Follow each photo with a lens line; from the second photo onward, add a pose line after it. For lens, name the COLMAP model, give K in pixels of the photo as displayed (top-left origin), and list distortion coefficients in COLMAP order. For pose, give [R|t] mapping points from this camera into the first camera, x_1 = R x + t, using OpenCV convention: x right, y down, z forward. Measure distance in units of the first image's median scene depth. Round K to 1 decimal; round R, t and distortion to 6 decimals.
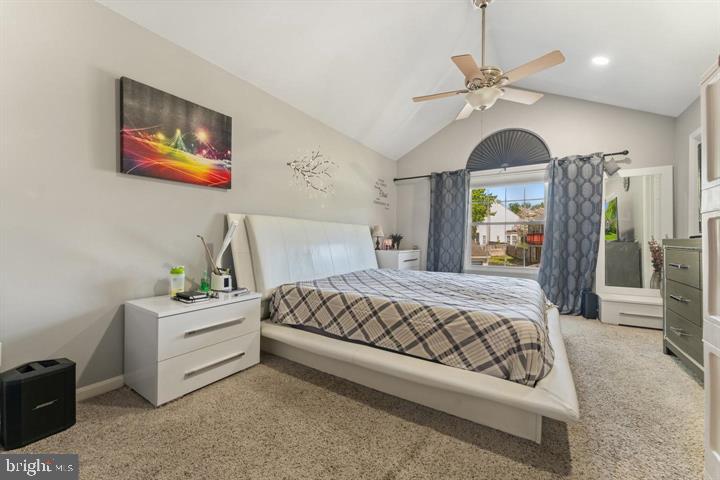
lens RADIAL K [[284.0, 0, 360.0], [0, 284.0, 239.1], [0, 0, 1]] dist [0.001053, 0.000029]
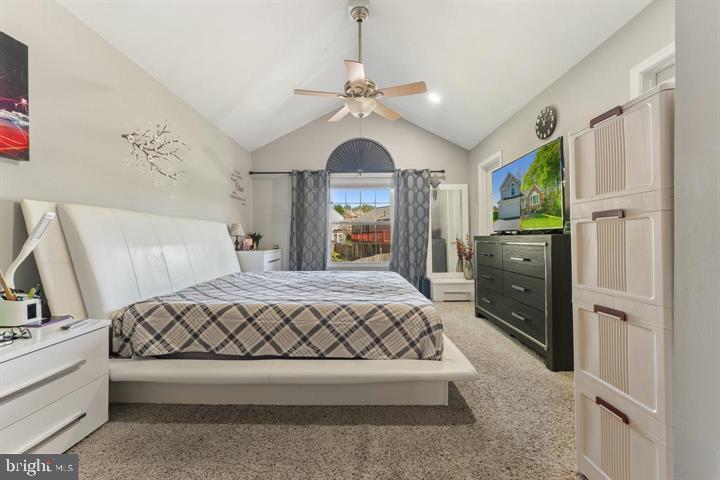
lens RADIAL K [[290.8, 0, 356.8], [0, 290.8, 239.0], [0, 0, 1]] dist [0.001845, 0.000161]
pose [[0.851148, -0.012000, 0.524788, -0.191103], [0.009999, 0.999928, 0.006648, -0.001881], [-0.524830, -0.000412, 0.851207, 0.080612]]
